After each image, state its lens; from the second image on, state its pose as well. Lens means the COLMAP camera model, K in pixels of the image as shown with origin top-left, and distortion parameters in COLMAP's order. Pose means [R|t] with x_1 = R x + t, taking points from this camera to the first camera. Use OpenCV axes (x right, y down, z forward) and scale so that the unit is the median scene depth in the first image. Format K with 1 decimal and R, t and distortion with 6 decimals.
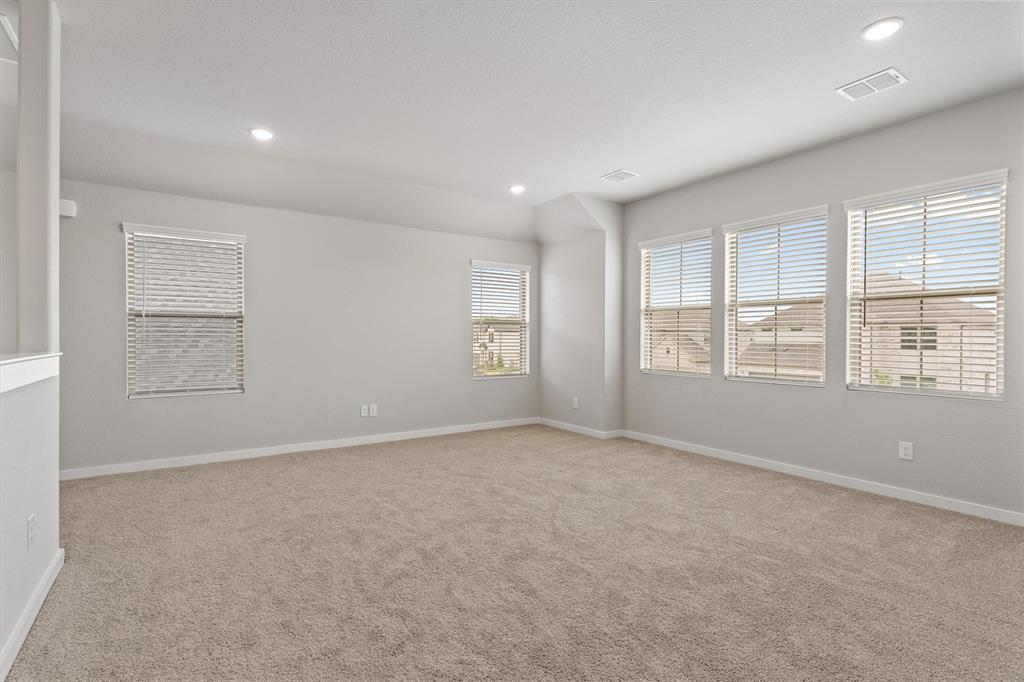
lens RADIAL K [[494.6, 0, 504.5], [0, 494.6, 336.3], [0, 0, 1]] dist [0.004777, 0.001046]
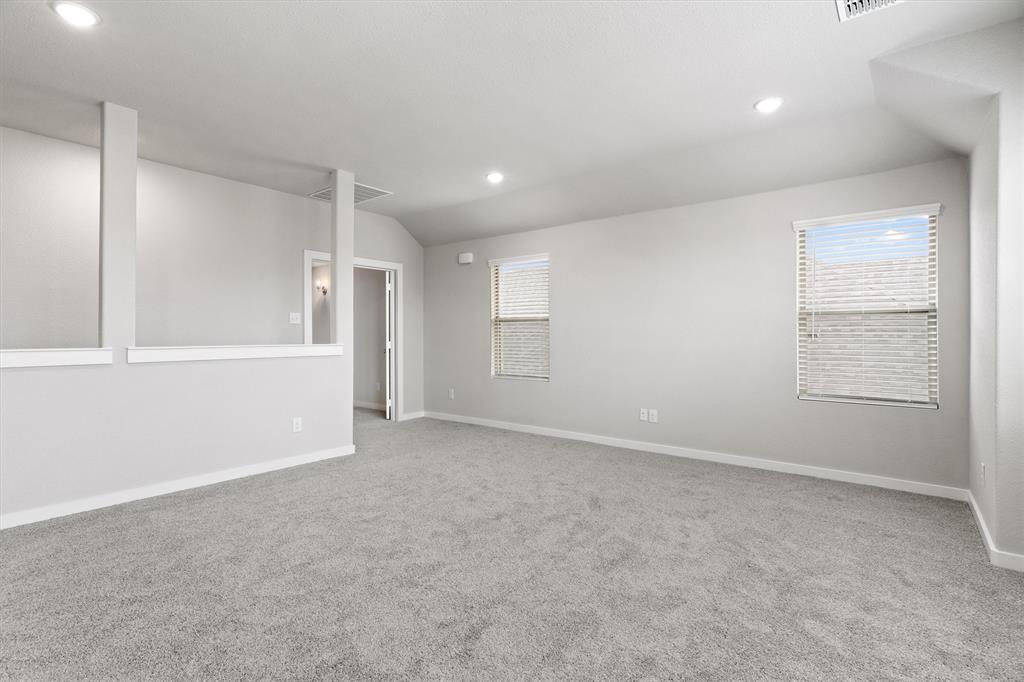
lens RADIAL K [[494.6, 0, 504.2], [0, 494.6, 341.7], [0, 0, 1]] dist [0.004777, 0.001046]
pose [[0.290594, 0.014039, -0.956743, 0.571849], [0.001653, 0.999883, 0.015175, -0.001617], [0.956845, -0.005991, 0.290537, 0.514061]]
